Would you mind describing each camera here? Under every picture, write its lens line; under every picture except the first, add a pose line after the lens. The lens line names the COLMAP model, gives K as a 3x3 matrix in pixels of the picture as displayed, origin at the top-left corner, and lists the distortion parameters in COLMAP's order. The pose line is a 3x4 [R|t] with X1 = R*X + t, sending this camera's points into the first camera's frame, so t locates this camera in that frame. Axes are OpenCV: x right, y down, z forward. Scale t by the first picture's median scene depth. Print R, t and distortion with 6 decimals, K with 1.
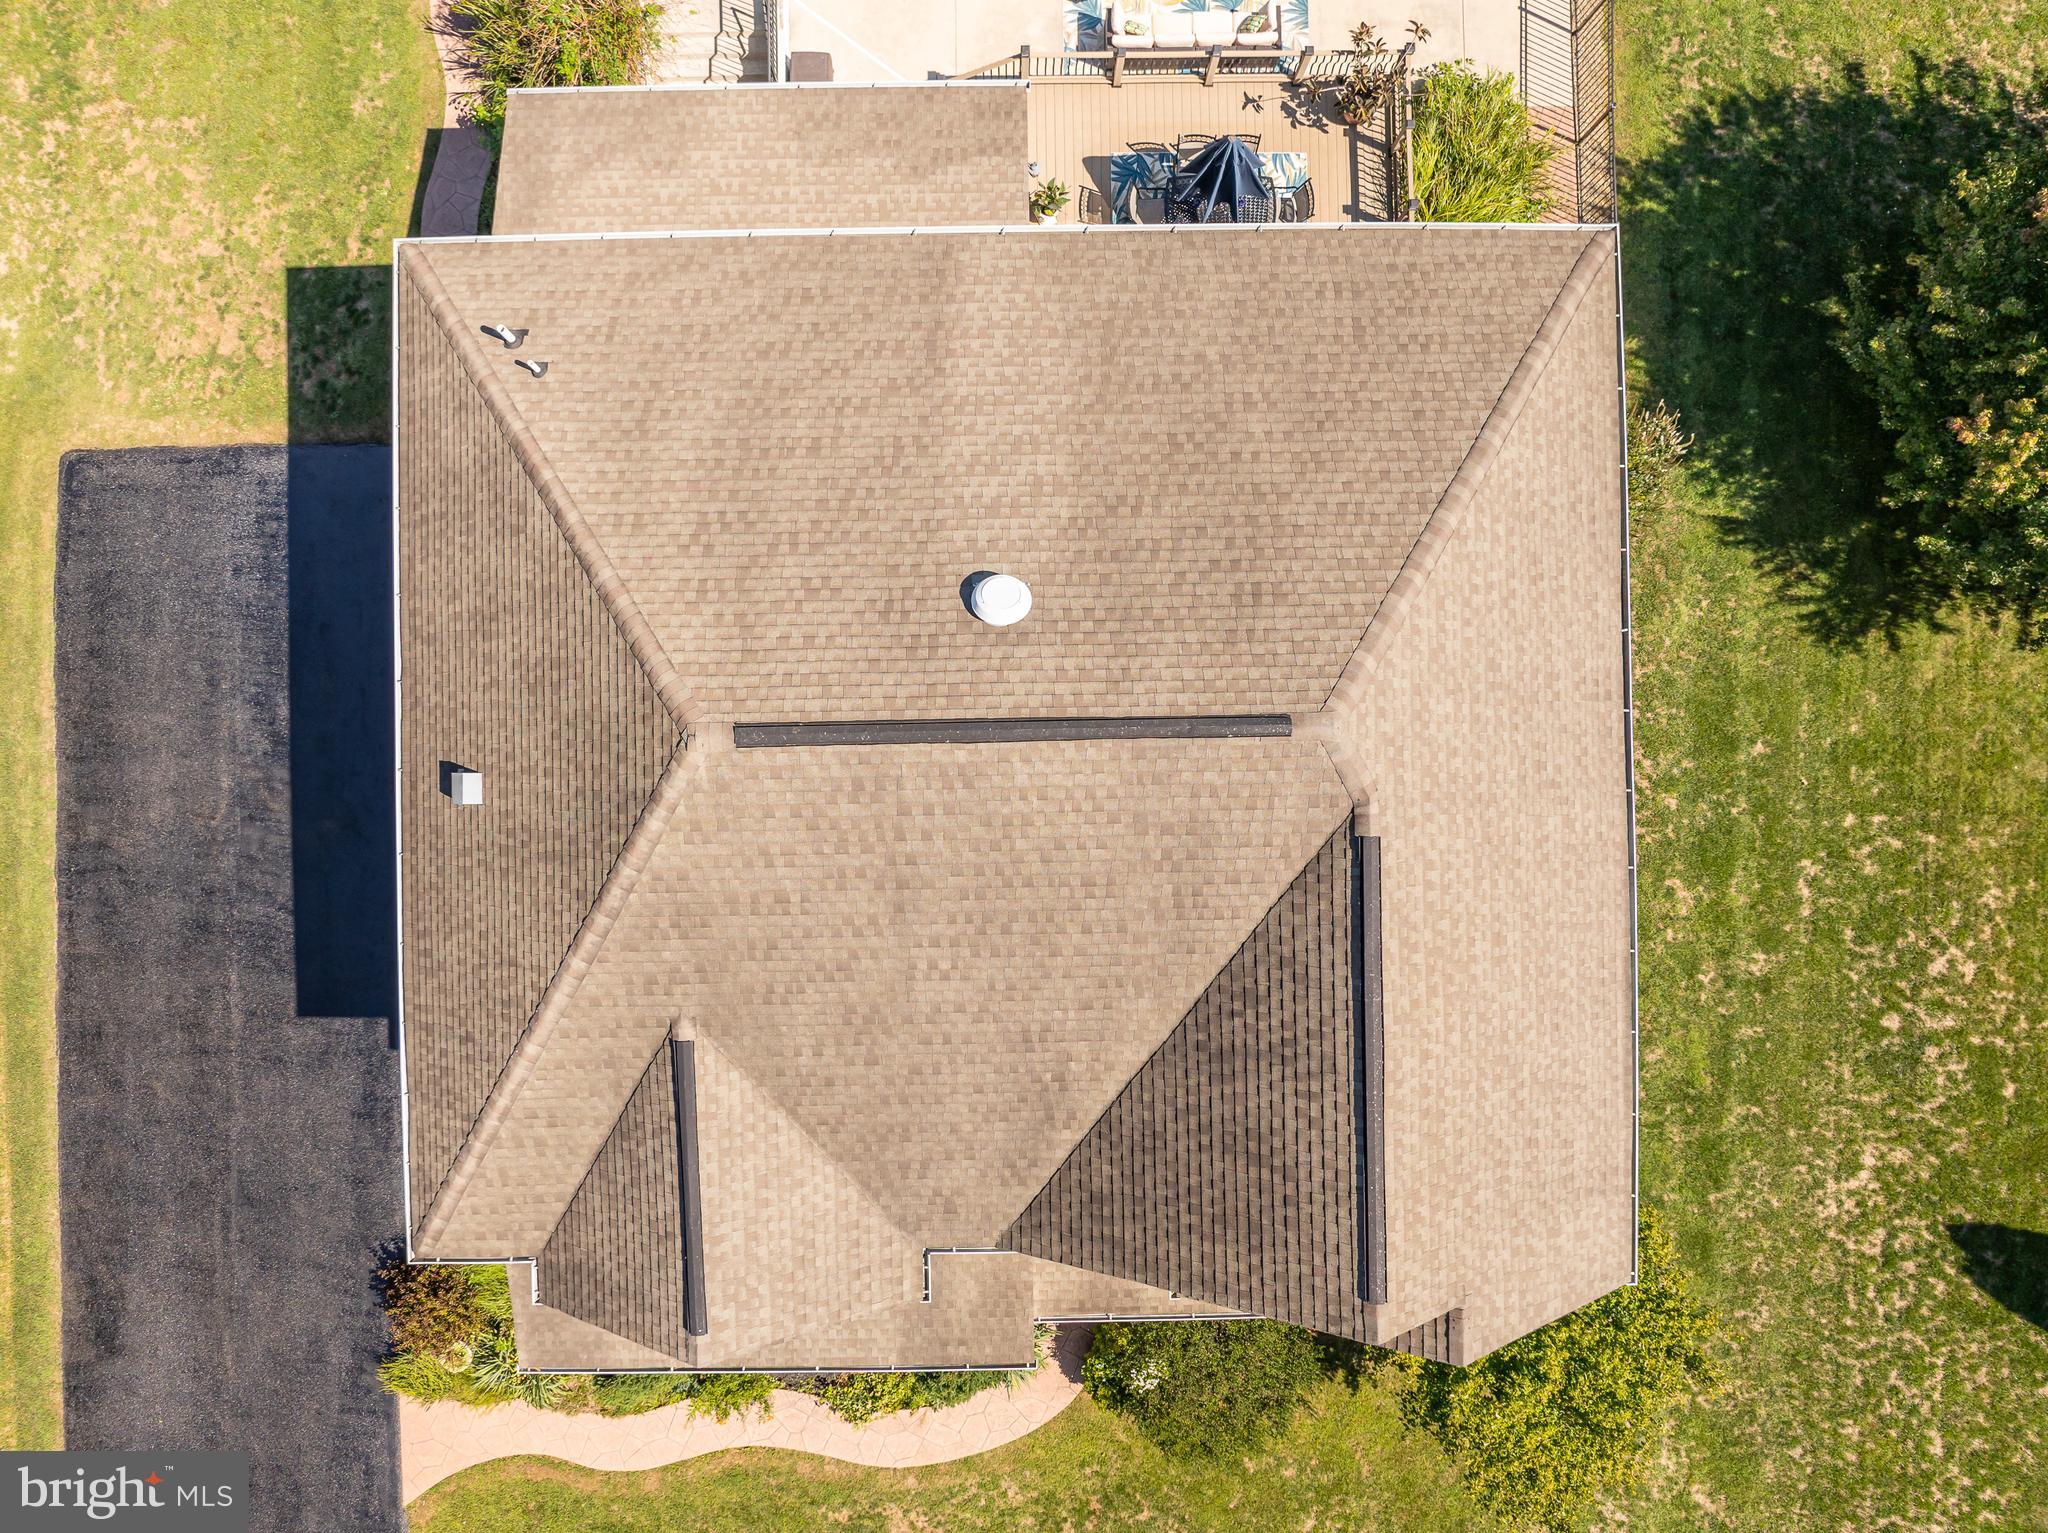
lens RADIAL K [[1440.6, 0, 1024.0], [0, 1440.6, 766.5], [0, 0, 1]] dist [-0.030768, 0.003332]
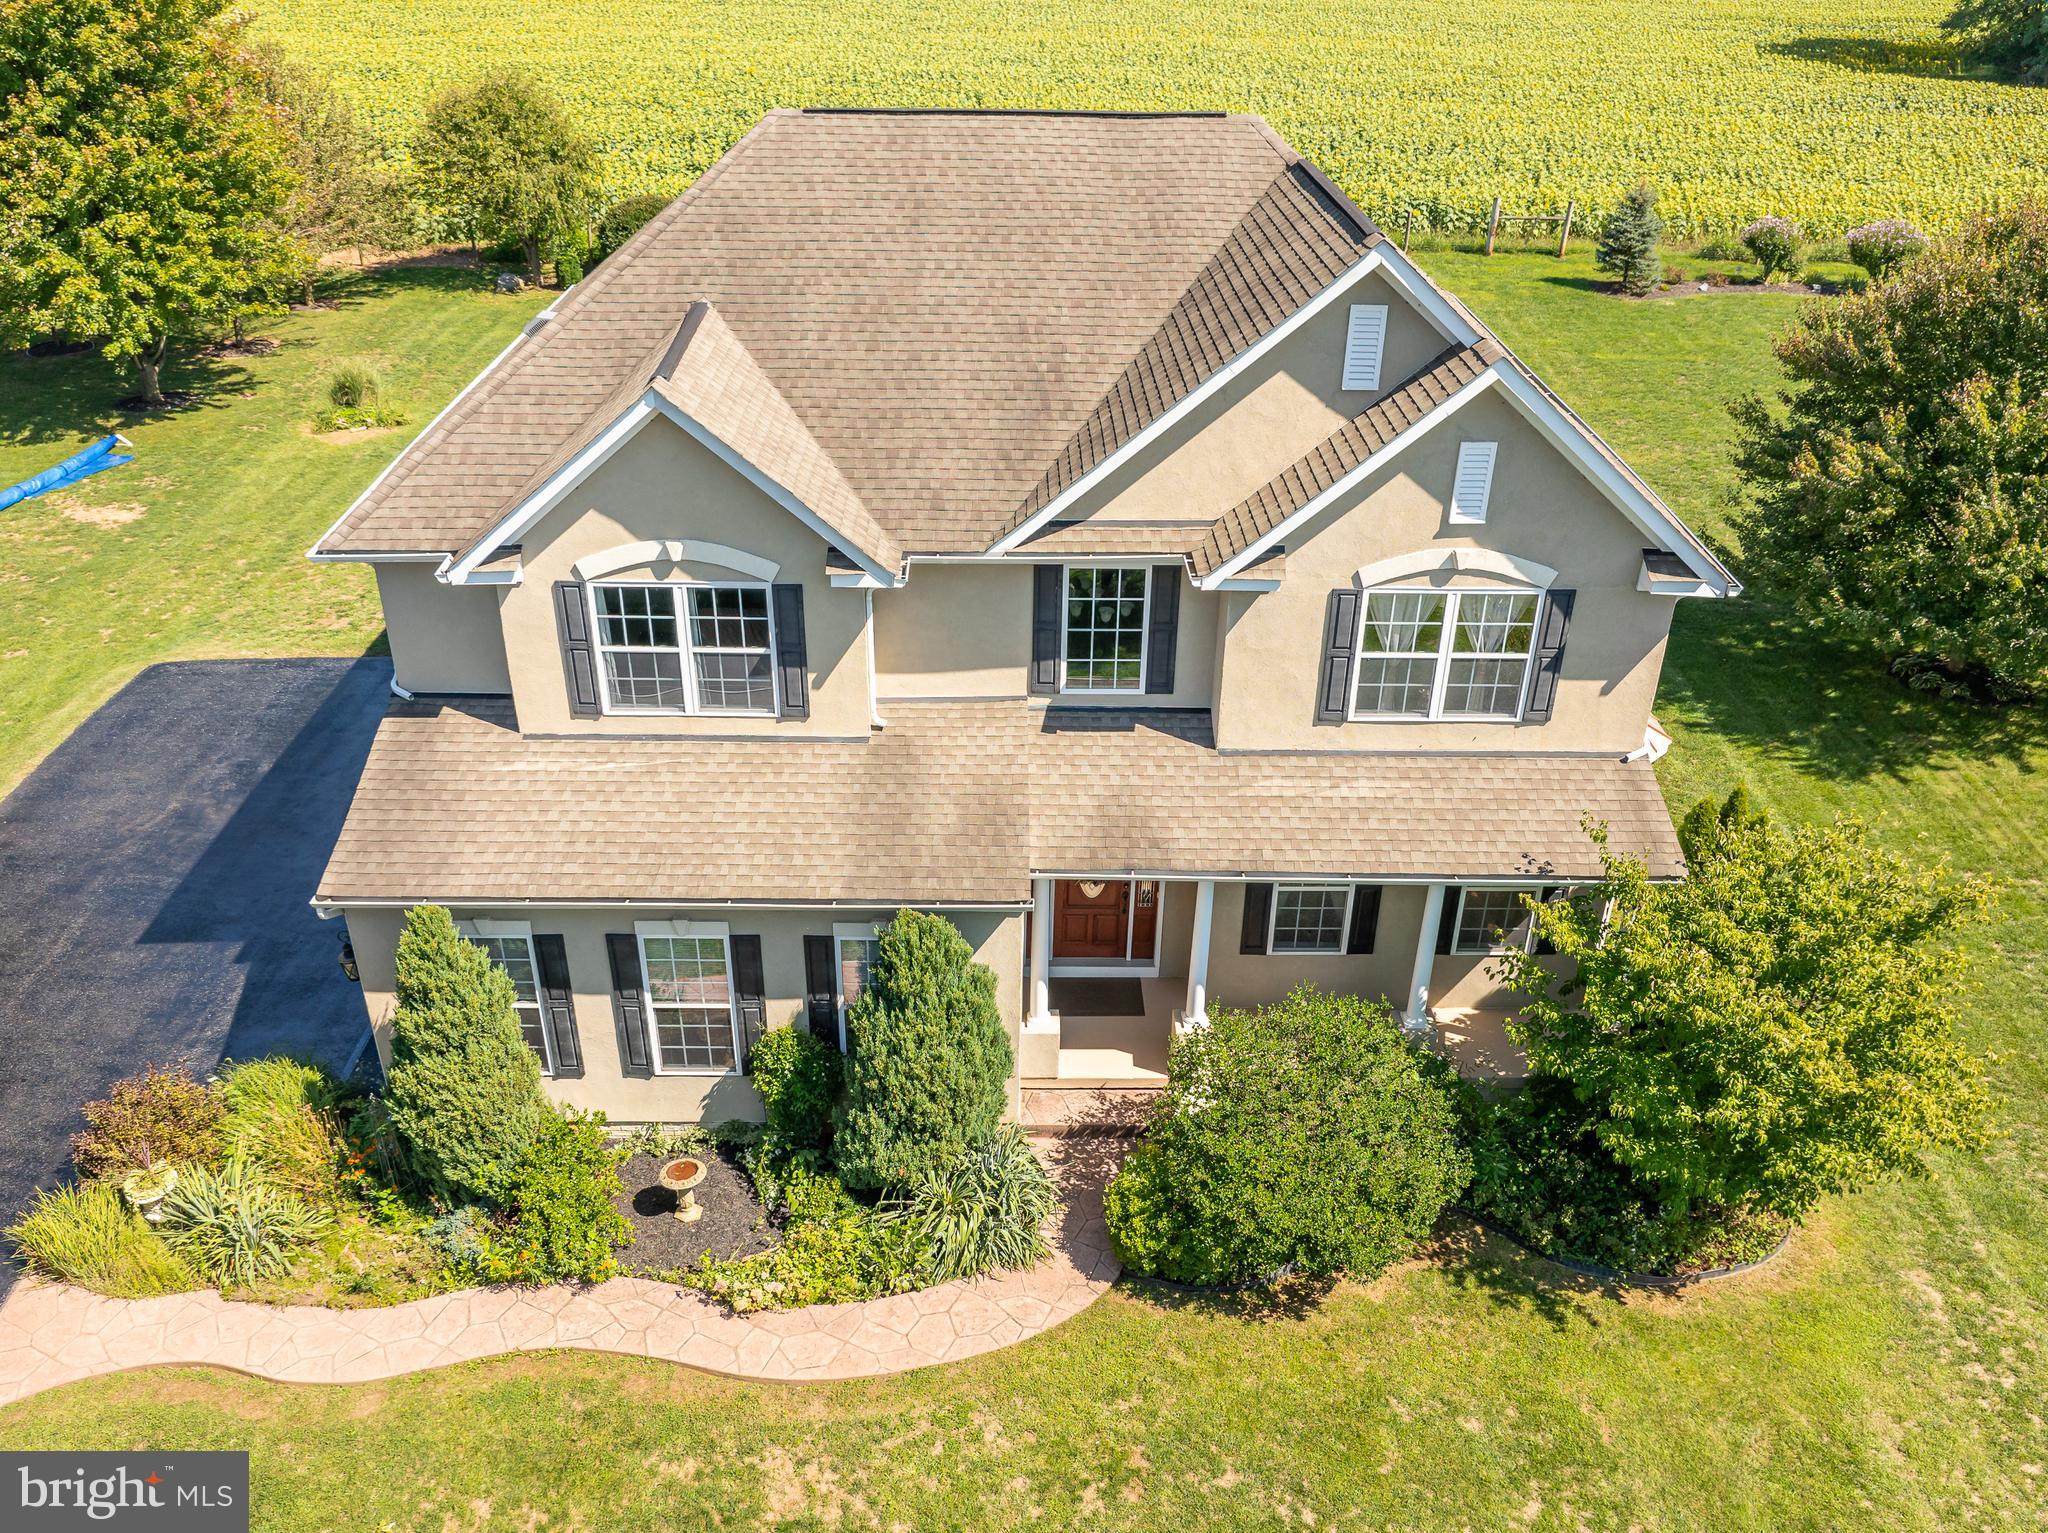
lens RADIAL K [[1582.2, 0, 1024.0], [0, 1582.2, 766.5], [0, 0, 1]] dist [-0.031947, 0.001092]
pose [[0.999978, 0.005379, -0.003930, 0.005811], [-0.006180, 0.528838, -0.848700, 0.898889], [-0.002487, 0.848706, 0.528860, 0.444295]]
